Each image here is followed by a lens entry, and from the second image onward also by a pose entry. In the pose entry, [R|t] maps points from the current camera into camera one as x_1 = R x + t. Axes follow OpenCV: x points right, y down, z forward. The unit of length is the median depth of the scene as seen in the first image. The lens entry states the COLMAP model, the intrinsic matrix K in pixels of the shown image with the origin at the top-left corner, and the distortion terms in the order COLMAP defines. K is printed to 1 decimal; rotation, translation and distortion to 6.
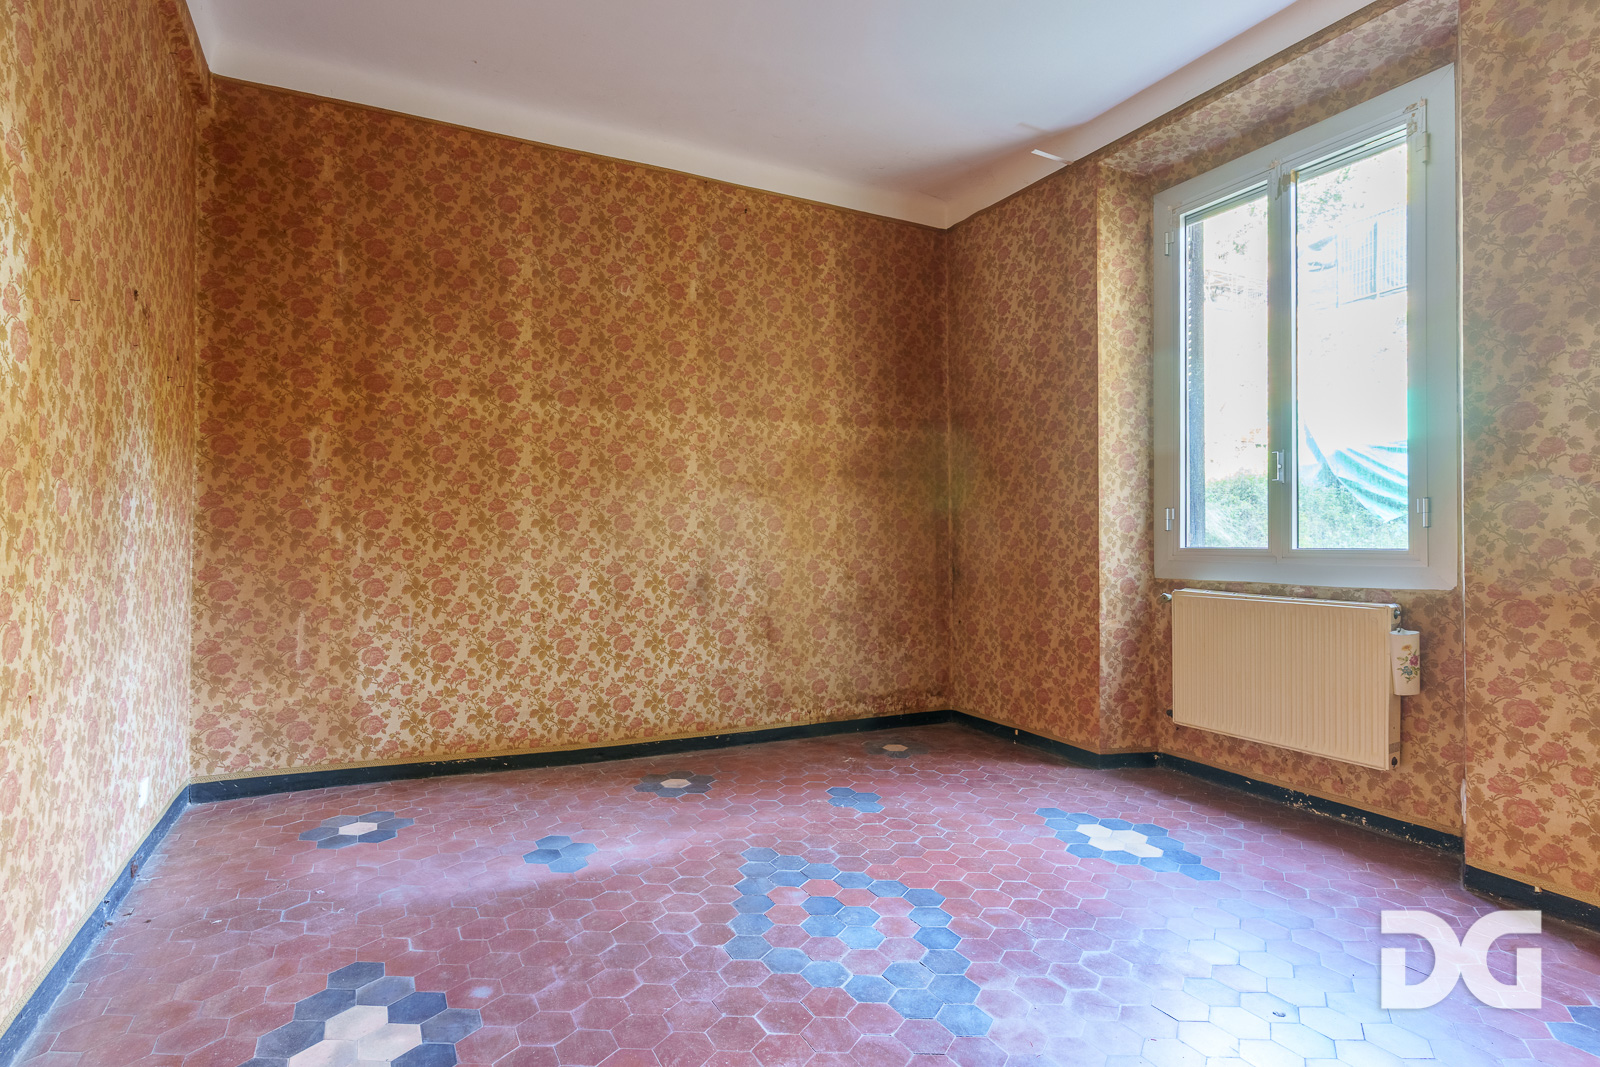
lens RADIAL K [[793.4, 0, 840.9], [0, 793.4, 532.2], [0, 0, 1]] dist [-0.001587, 0.000434]
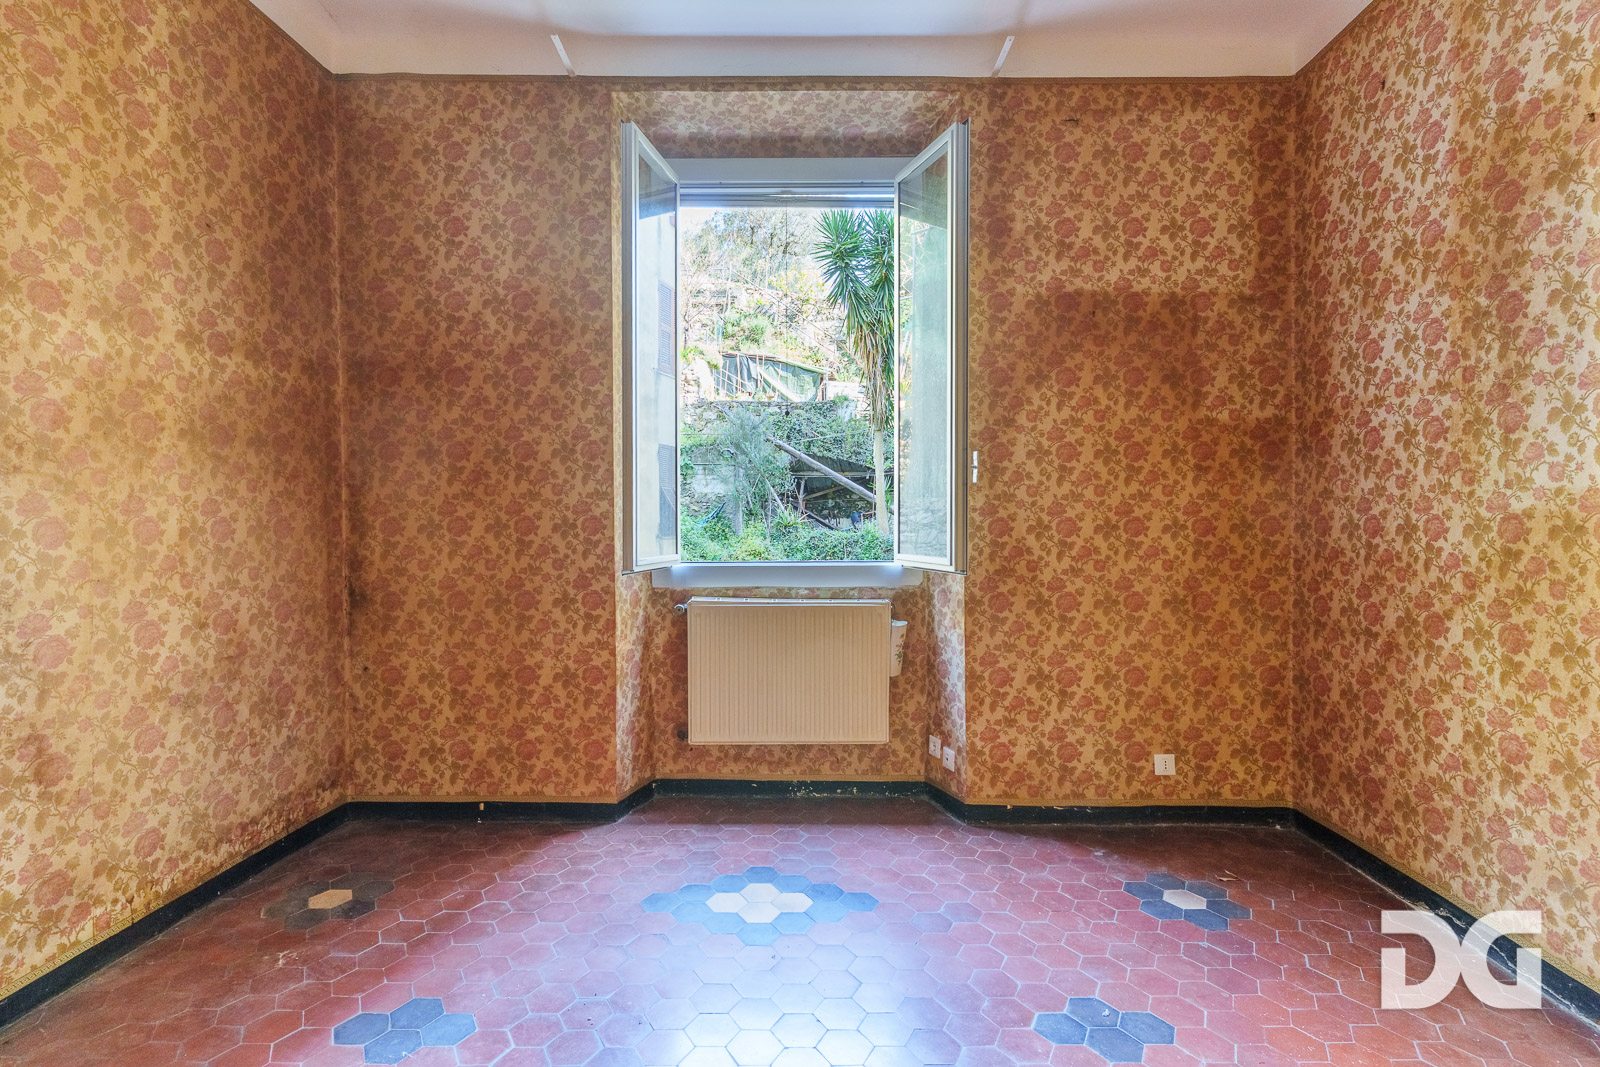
lens RADIAL K [[760.1, 0, 811.9], [0, 760.1, 521.0], [0, 0, 1]] dist [-0.000617, 0.000490]
pose [[0.508957, -0.002935, 0.860787, -0.252638], [-0.010003, 0.999906, 0.009323, -0.027007], [-0.860734, -0.013356, 0.508880, 0.406764]]
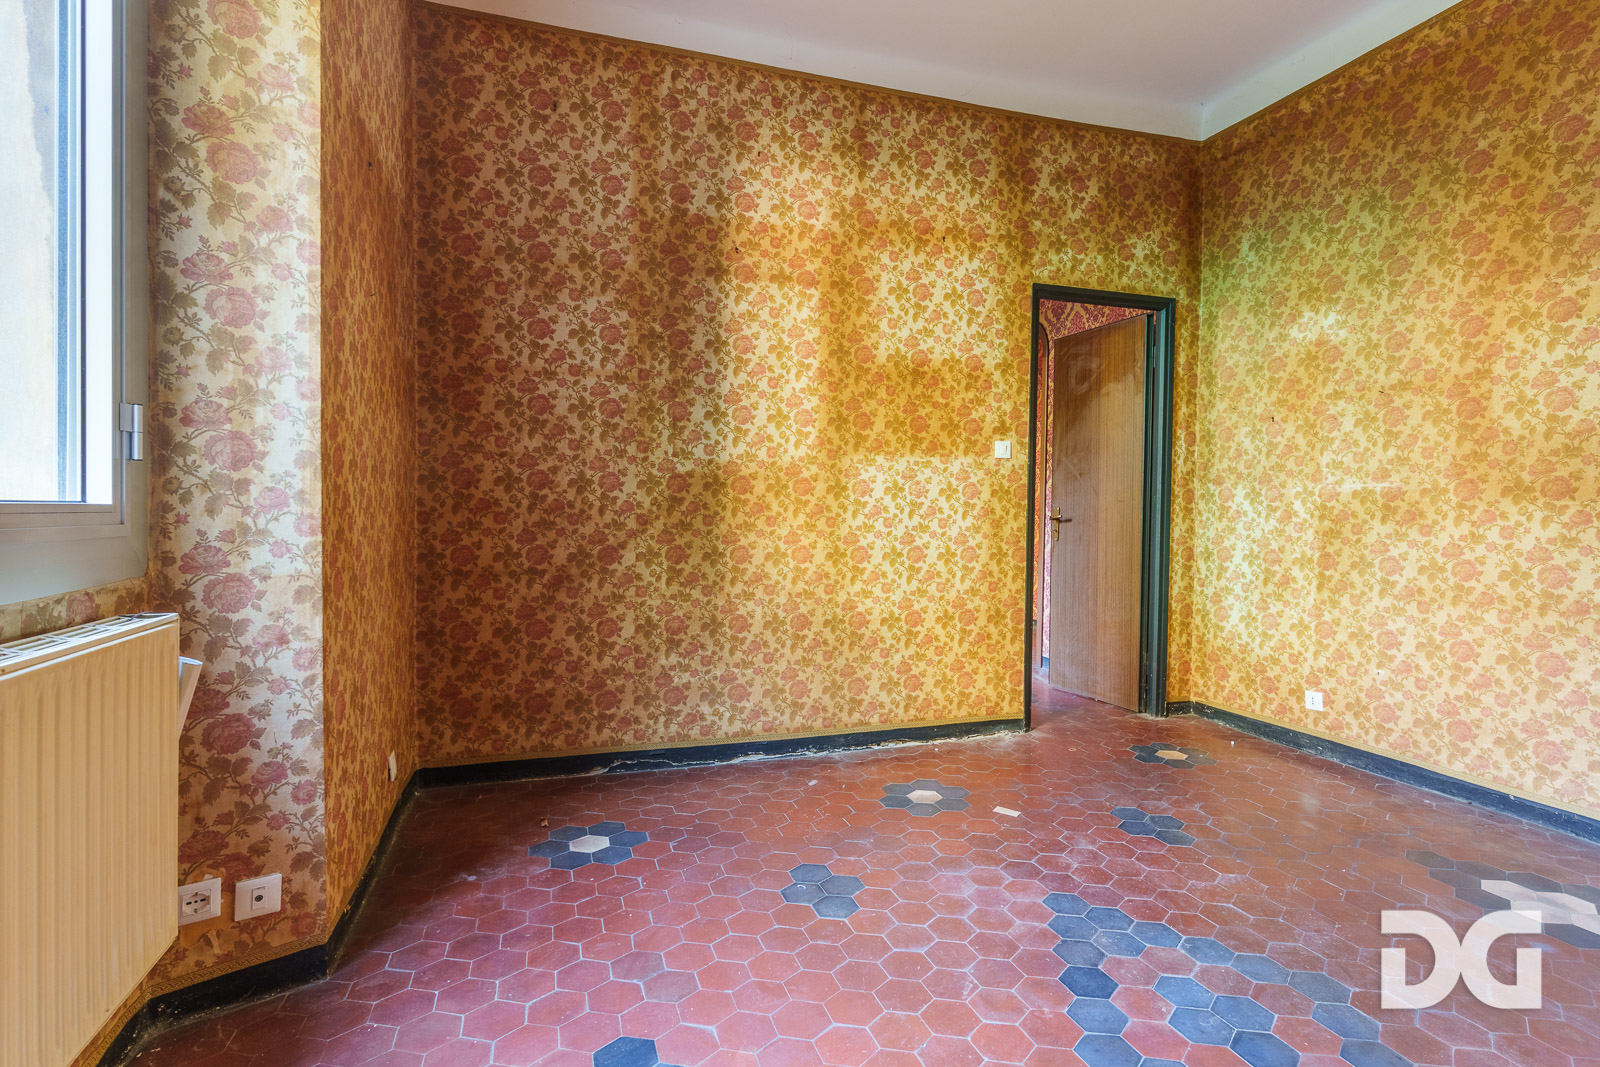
lens RADIAL K [[735.2, 0, 843.1], [0, 735.2, 527.0], [0, 0, 1]] dist [-0.000377, 0.000451]
pose [[-0.973323, -0.020693, 0.228503, 0.130420], [-0.019130, 0.999776, 0.009055, 0.018771], [-0.228639, 0.004442, -0.973501, 1.044885]]
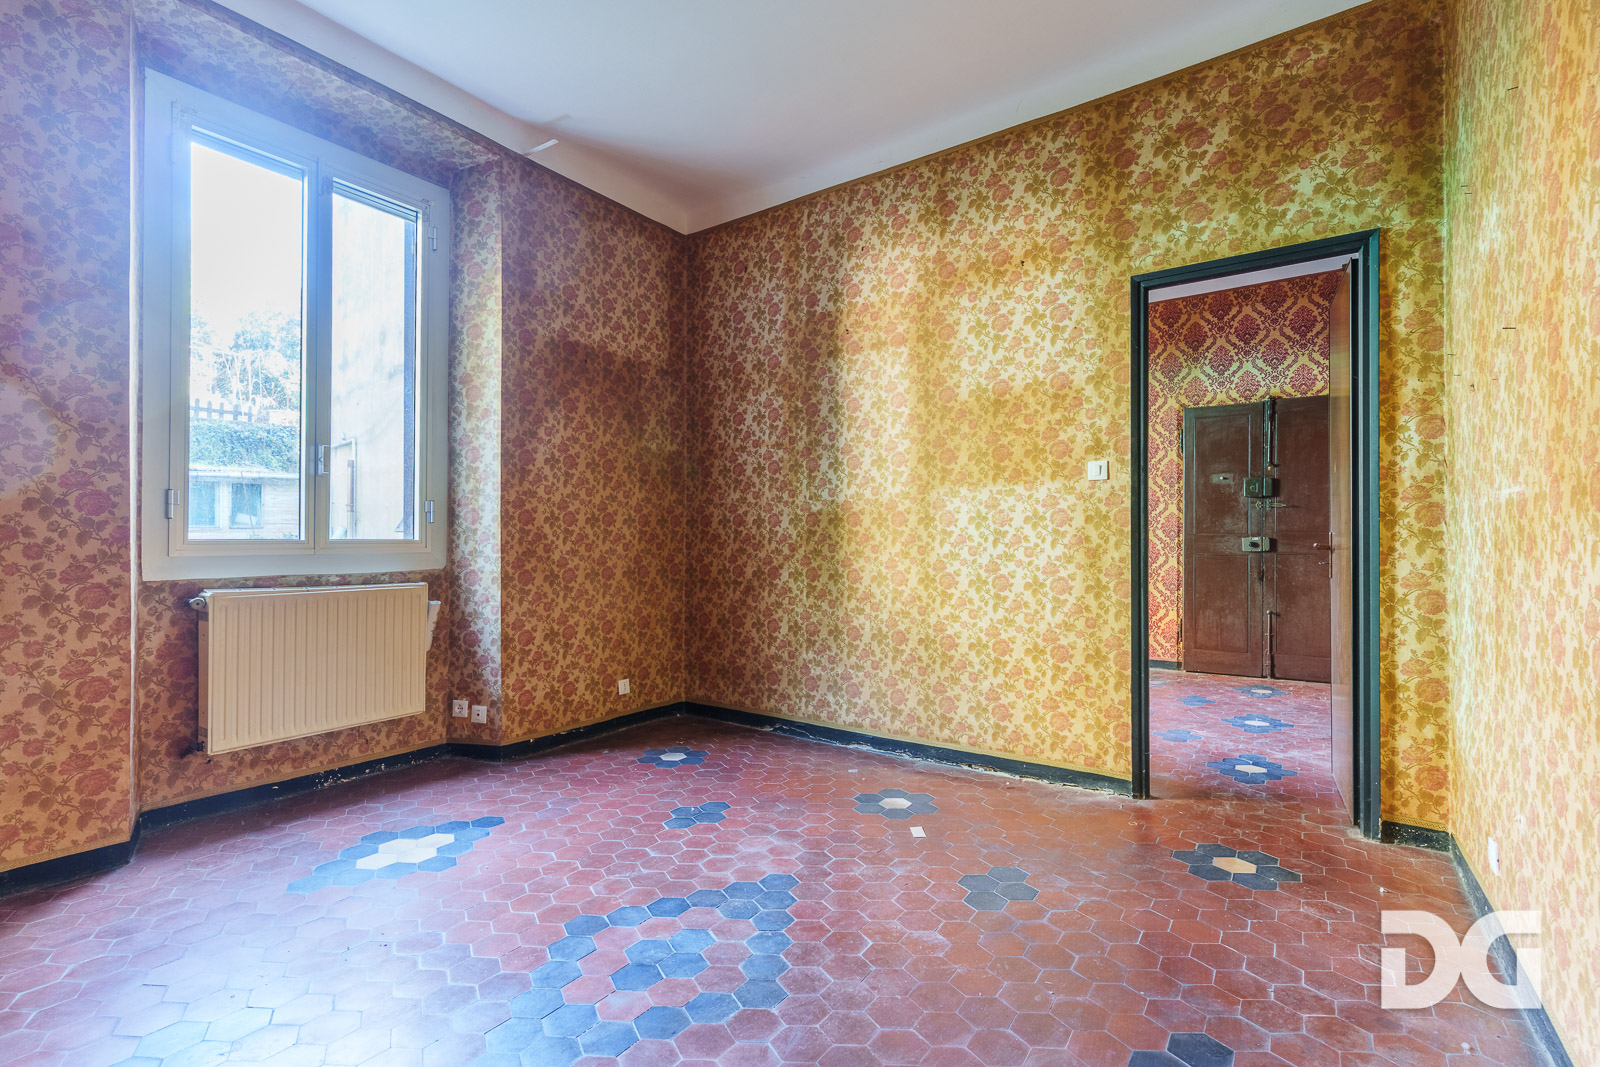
lens RADIAL K [[715.5, 0, 807.0], [0, 715.5, 529.9], [0, 0, 1]] dist [-0.000220, 0.000367]
pose [[-0.424204, 0.003197, 0.905561, -0.477678], [-0.016409, 0.999802, -0.011216, 0.006926], [-0.905418, -0.019617, -0.424067, 0.717874]]
